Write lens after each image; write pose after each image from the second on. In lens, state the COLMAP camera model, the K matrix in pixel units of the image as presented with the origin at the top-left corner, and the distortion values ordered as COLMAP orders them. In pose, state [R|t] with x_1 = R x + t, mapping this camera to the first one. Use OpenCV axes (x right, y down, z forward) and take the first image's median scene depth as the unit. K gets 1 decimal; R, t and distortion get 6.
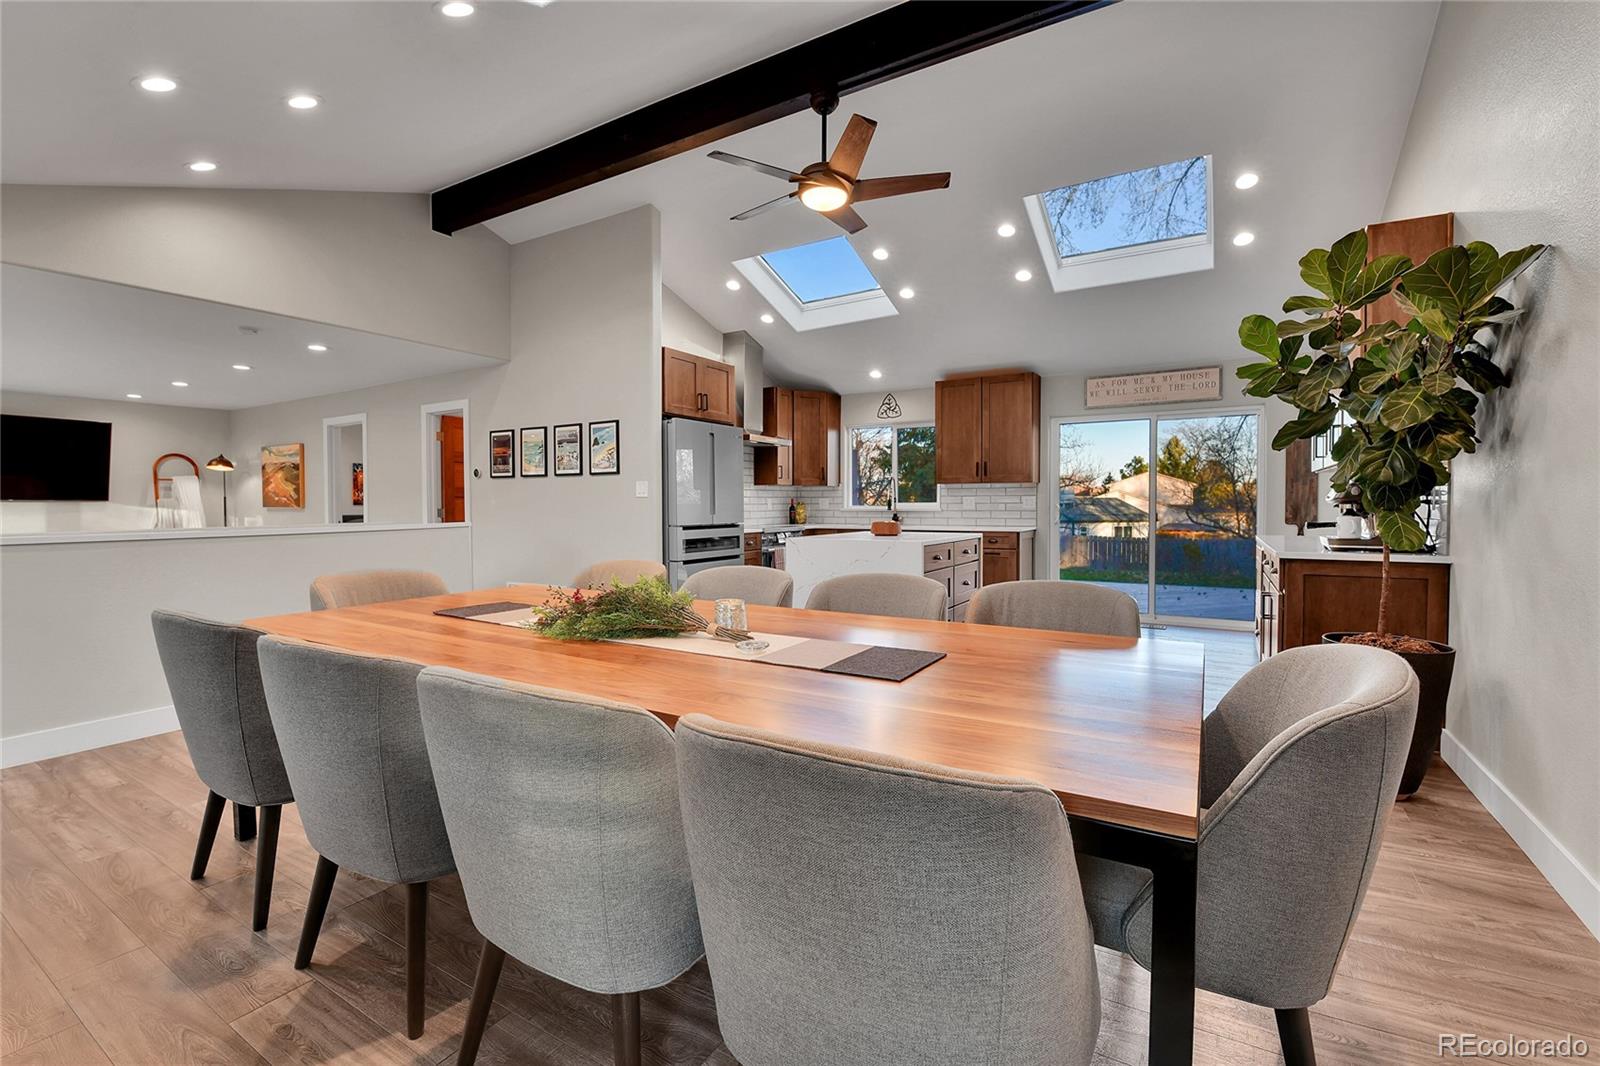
lens RADIAL K [[691.1, 0, 803.2], [0, 691.1, 529.6], [0, 0, 1]] dist [-0.008084, -0.007155]
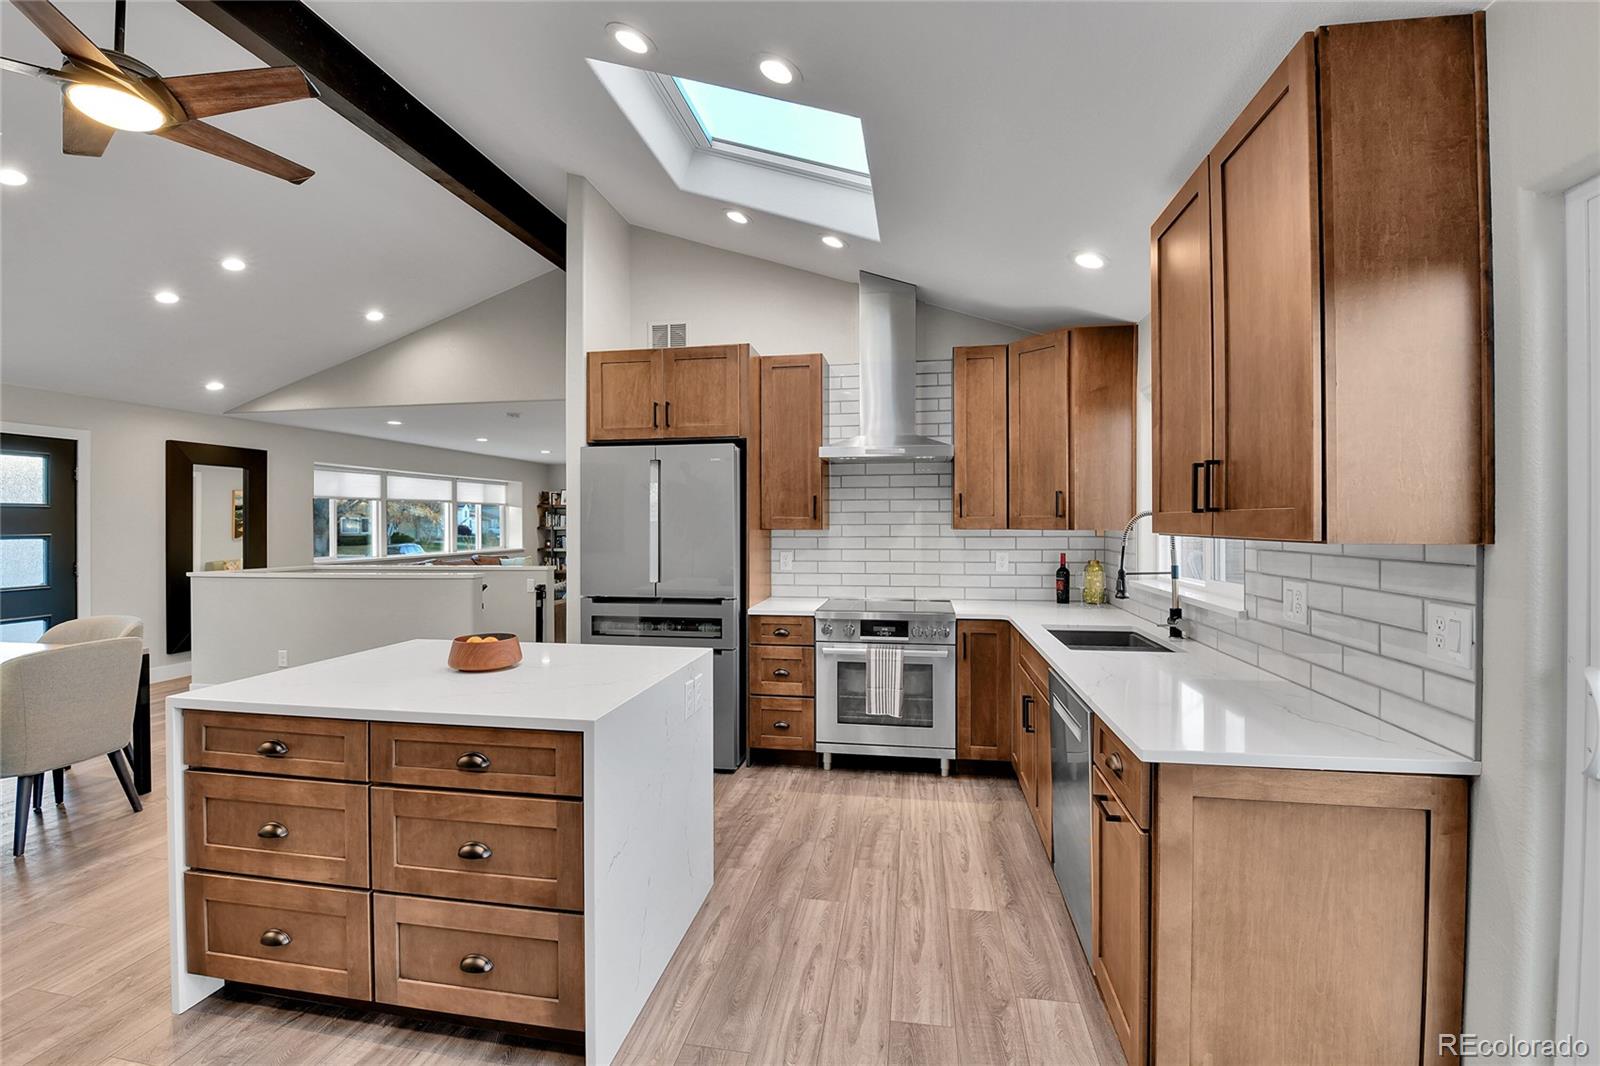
lens RADIAL K [[691.1, 0, 796.0], [0, 691.1, 529.2], [0, 0, 1]] dist [-0.008084, -0.007155]
pose [[0.353755, 0.012291, -0.935258, 0.425289], [-0.034334, 0.999410, 0.000147, -0.061407], [0.934708, 0.032059, 0.353968, 0.707397]]
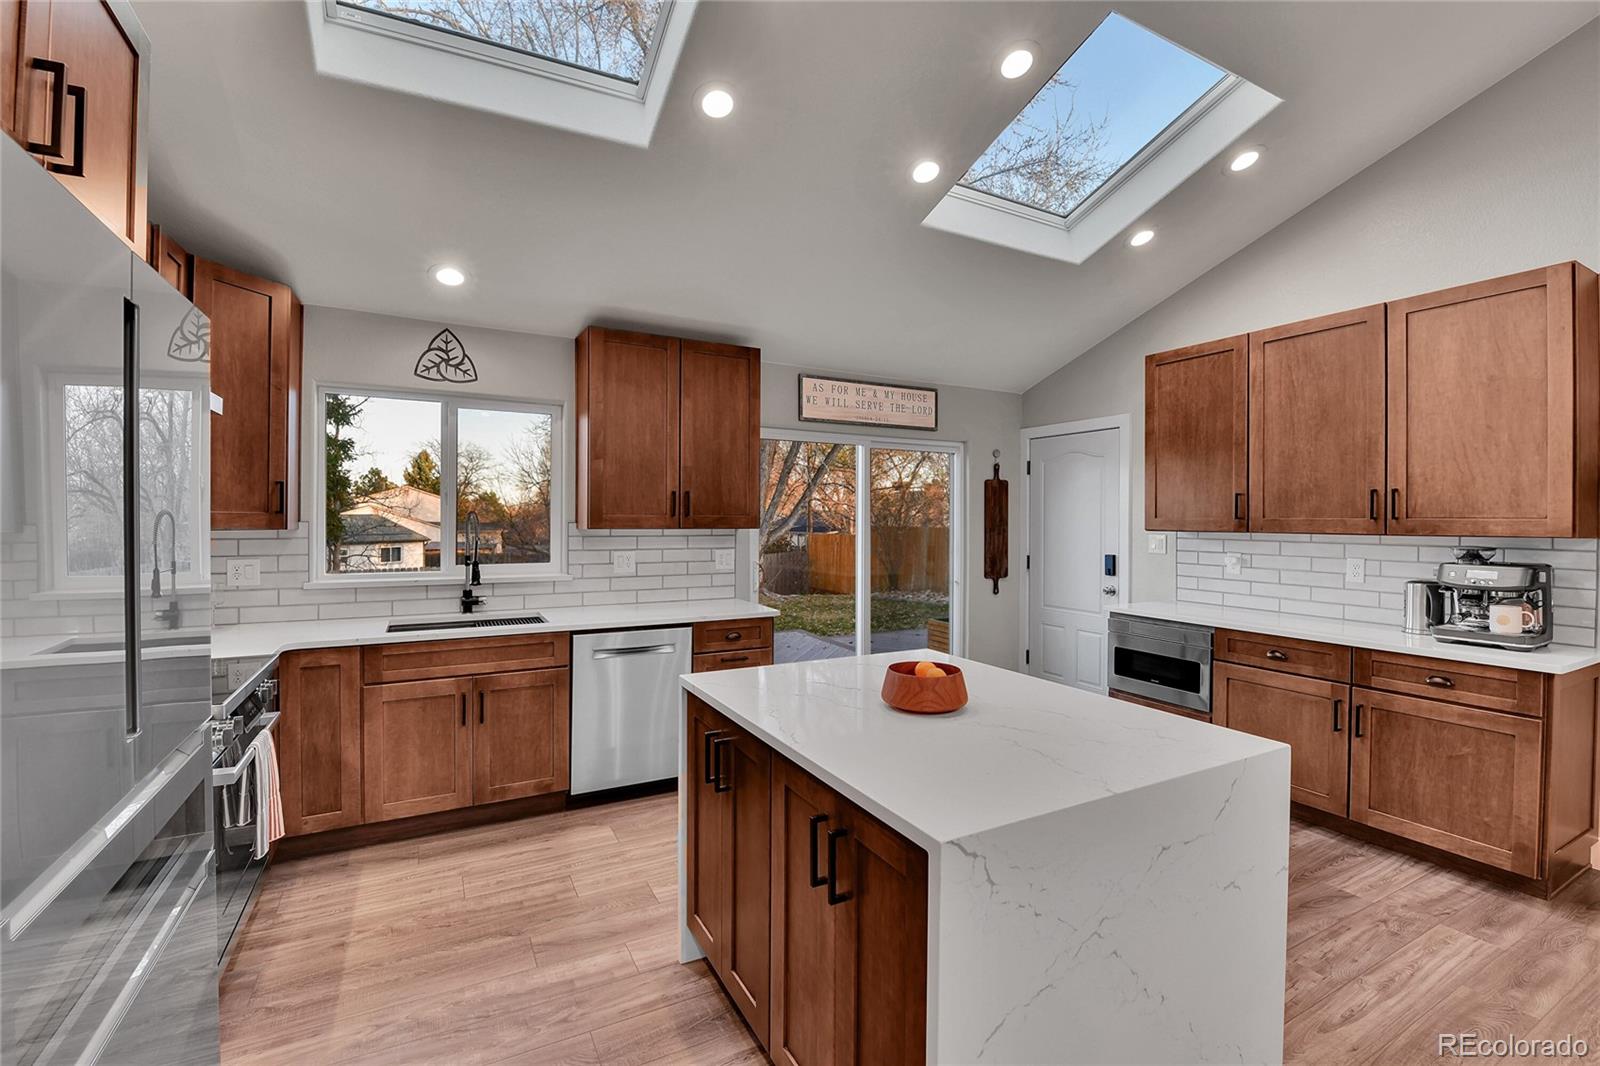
lens RADIAL K [[691.1, 0, 802.4], [0, 691.1, 523.1], [0, 0, 1]] dist [-0.008084, -0.007155]
pose [[0.510506, 0.001529, 0.859873, -0.156177], [0.024220, 0.999576, -0.016157, -0.057268], [-0.859533, 0.029075, 0.510253, 0.596426]]
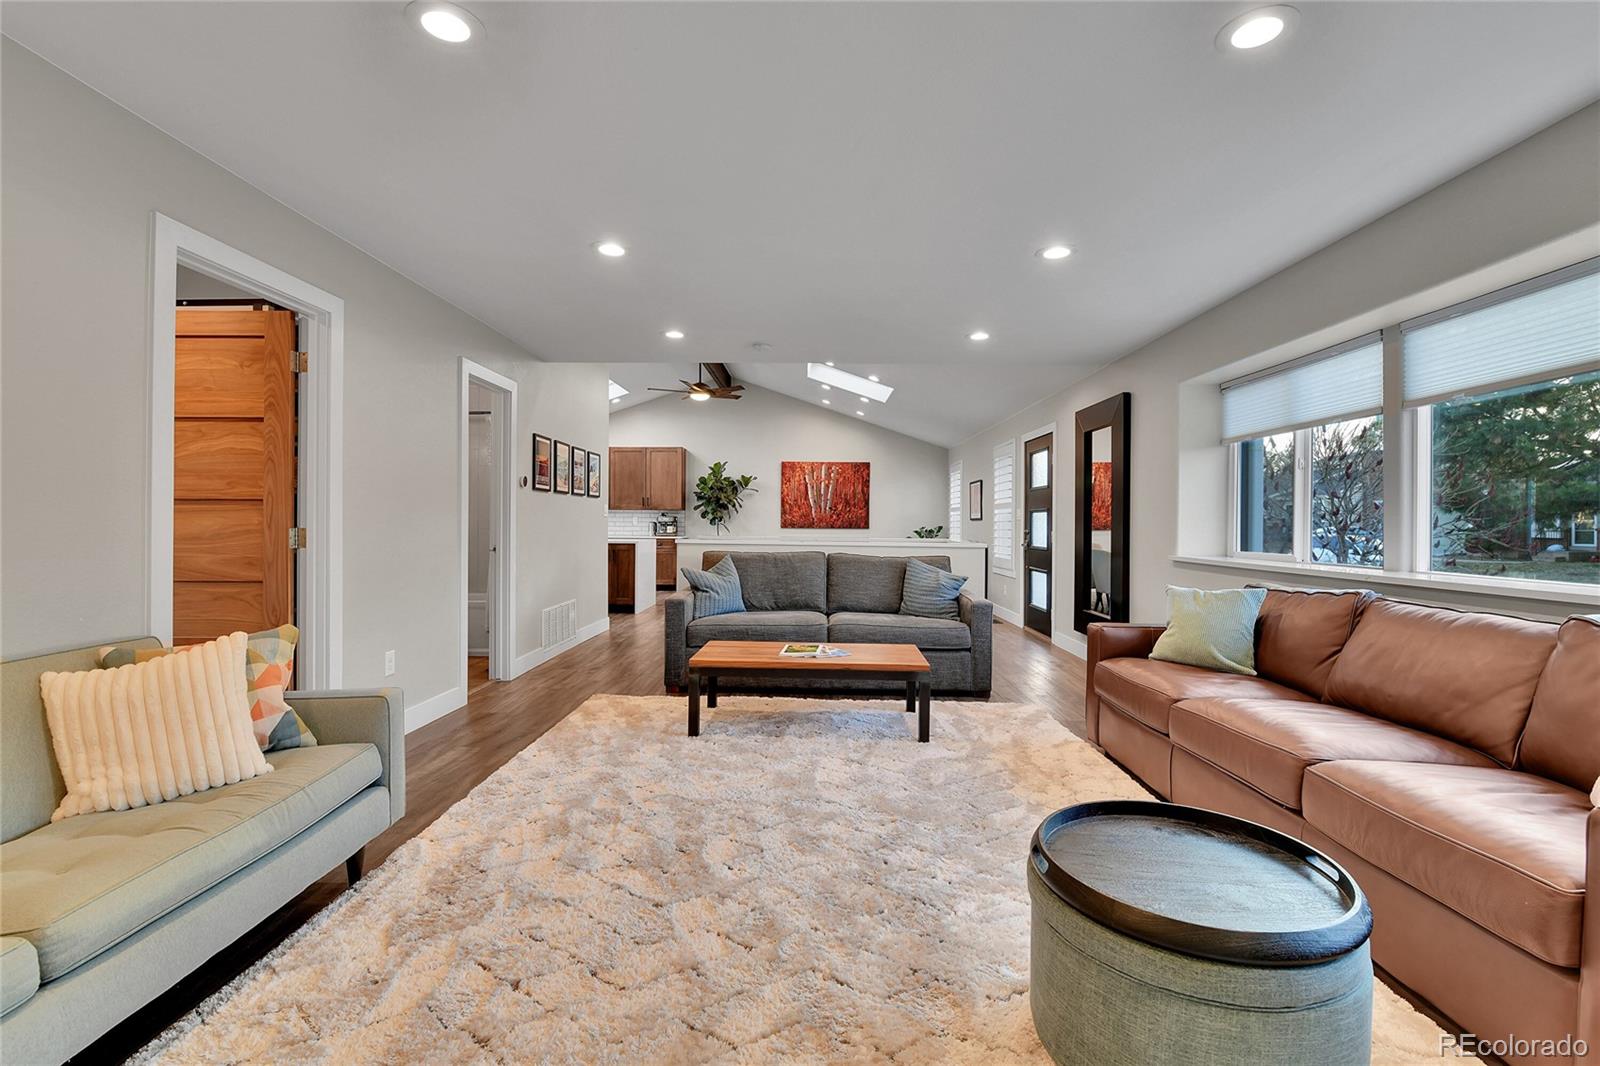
lens RADIAL K [[691.1, 0, 801.3], [0, 691.1, 530.3], [0, 0, 1]] dist [-0.008084, -0.007155]
pose [[-0.491357, -0.003791, 0.870950, -1.170000], [0.026986, 0.999444, 0.019574, -0.021941], [-0.870540, 0.033121, -0.490982, 0.973281]]
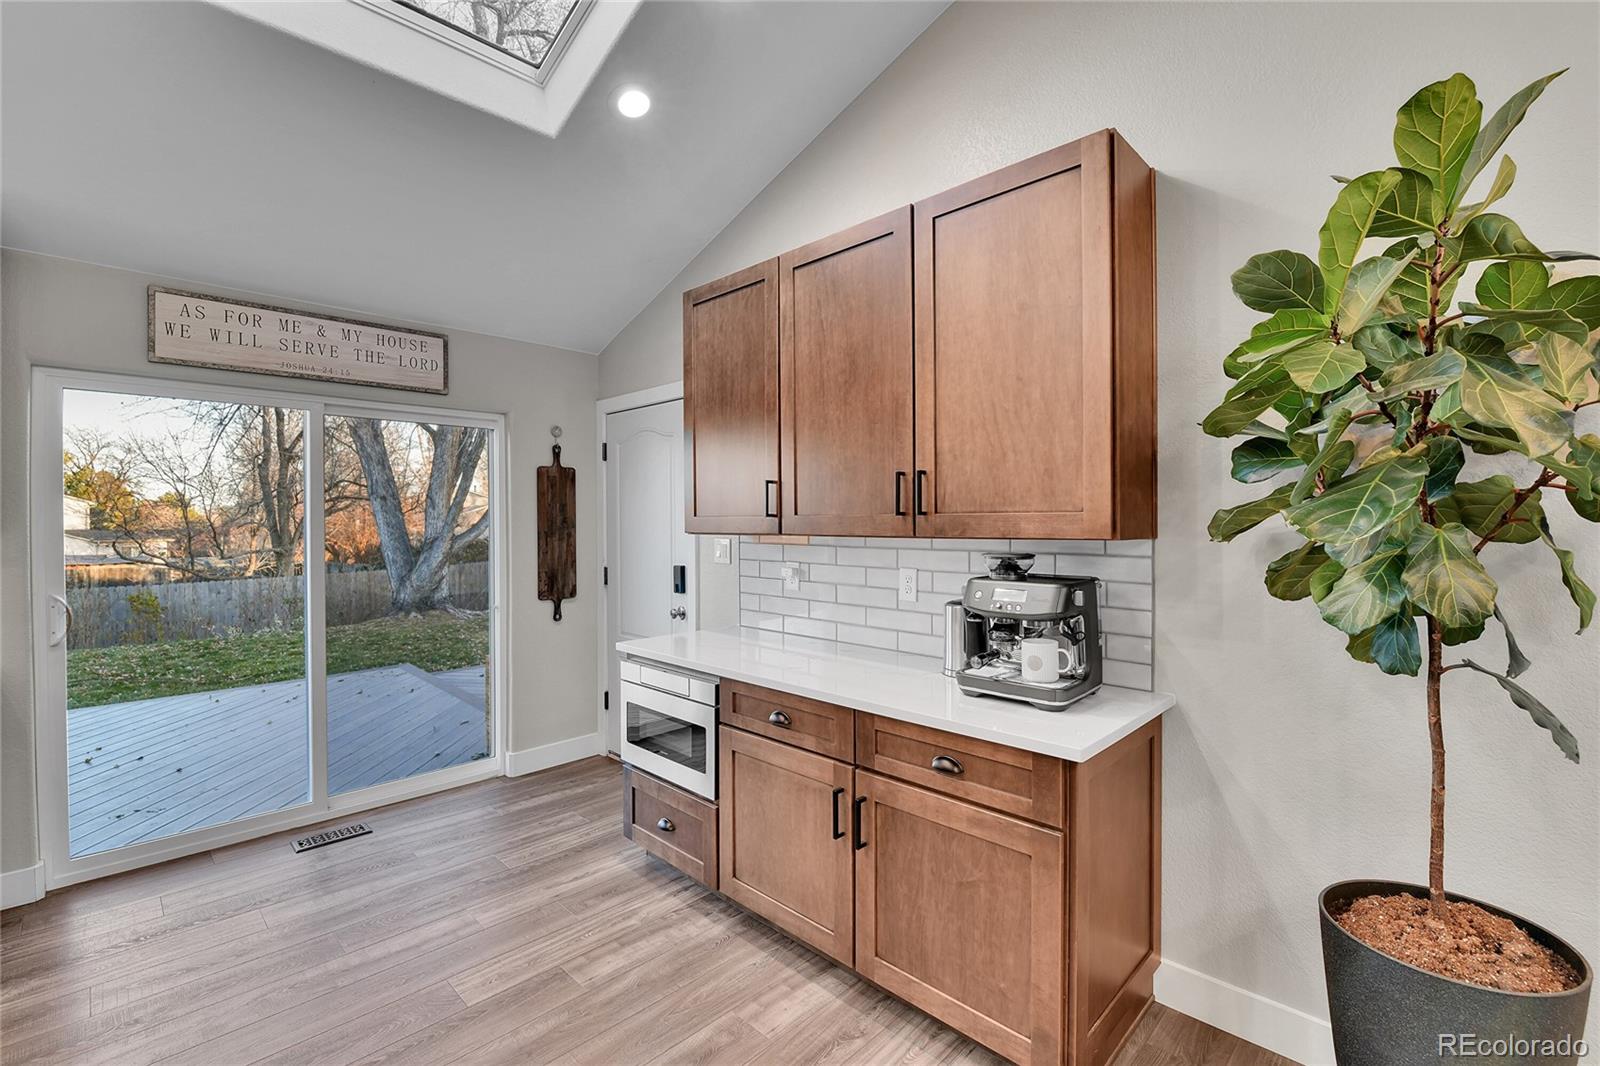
lens RADIAL K [[691.1, 0, 801.5], [0, 691.1, 522.6], [0, 0, 1]] dist [-0.008084, -0.007155]
pose [[0.227183, 0.000382, 0.973852, 0.090835], [0.038415, 0.999218, -0.009353, -0.053587], [-0.973094, 0.039535, 0.226991, 0.482430]]
